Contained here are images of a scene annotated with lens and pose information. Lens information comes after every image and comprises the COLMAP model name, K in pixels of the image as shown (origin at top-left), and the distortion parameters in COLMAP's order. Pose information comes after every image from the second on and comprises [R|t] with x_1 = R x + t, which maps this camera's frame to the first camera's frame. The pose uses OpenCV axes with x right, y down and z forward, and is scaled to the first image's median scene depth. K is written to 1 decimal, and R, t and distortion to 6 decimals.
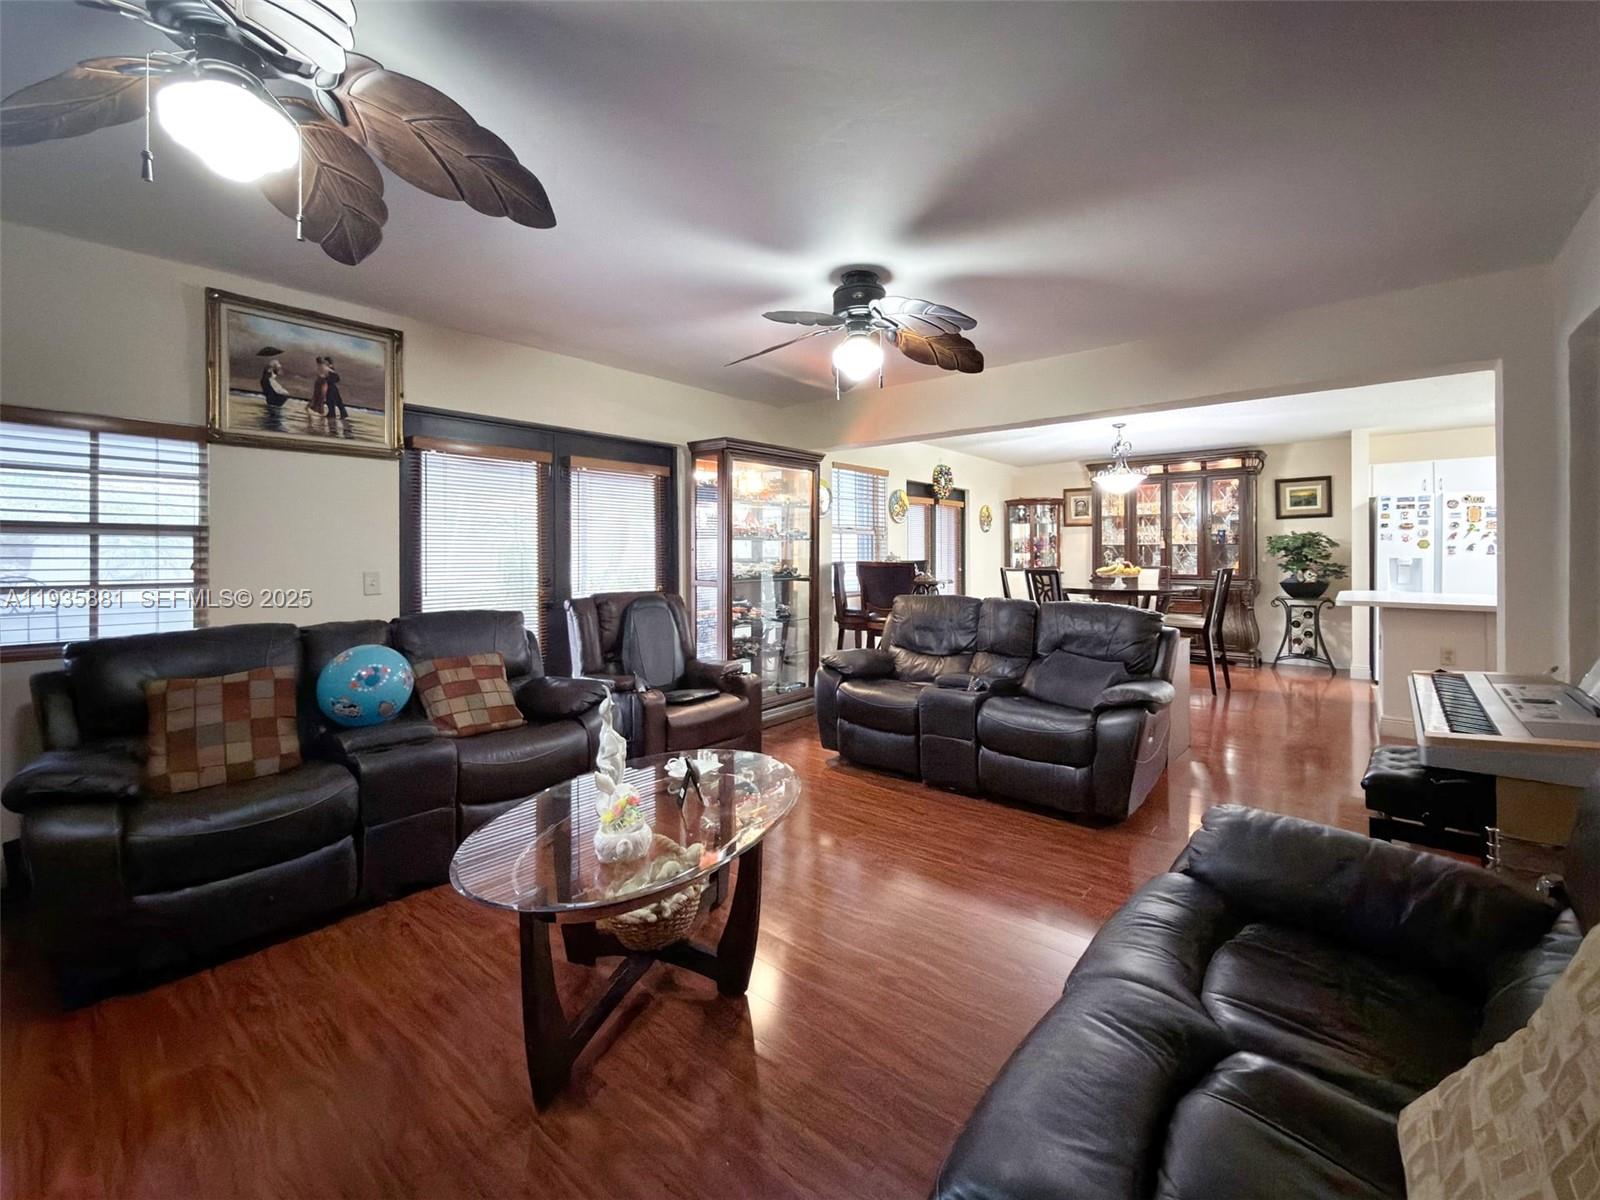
lens RADIAL K [[645.9, 0, 808.3], [0, 645.9, 586.5], [0, 0, 1]] dist [-0.000720, -0.000179]
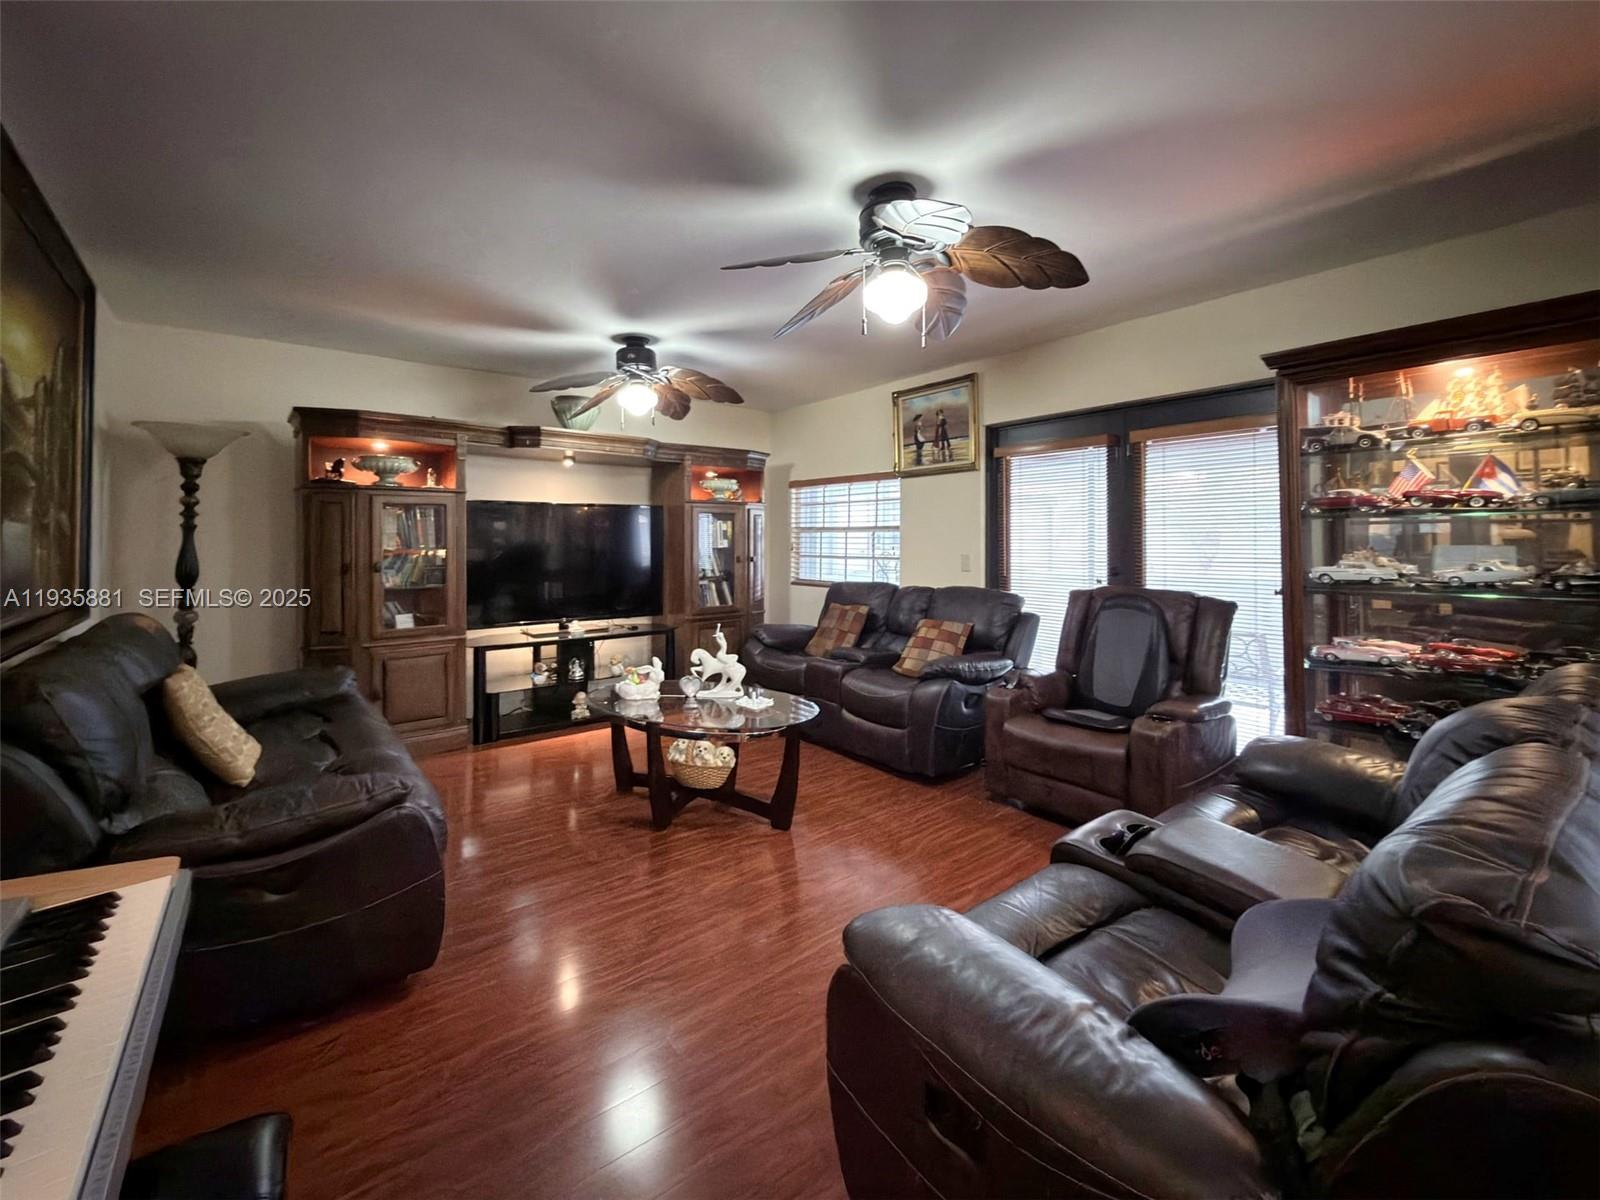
lens RADIAL K [[645.9, 0, 808.3], [0, 645.9, 586.5], [0, 0, 1]] dist [-0.000720, -0.000179]
pose [[-0.142022, 0.071824, -0.987254, 0.845028], [-0.041332, 0.996064, 0.078411, -0.051689], [0.989000, 0.051941, -0.138494, 0.958730]]
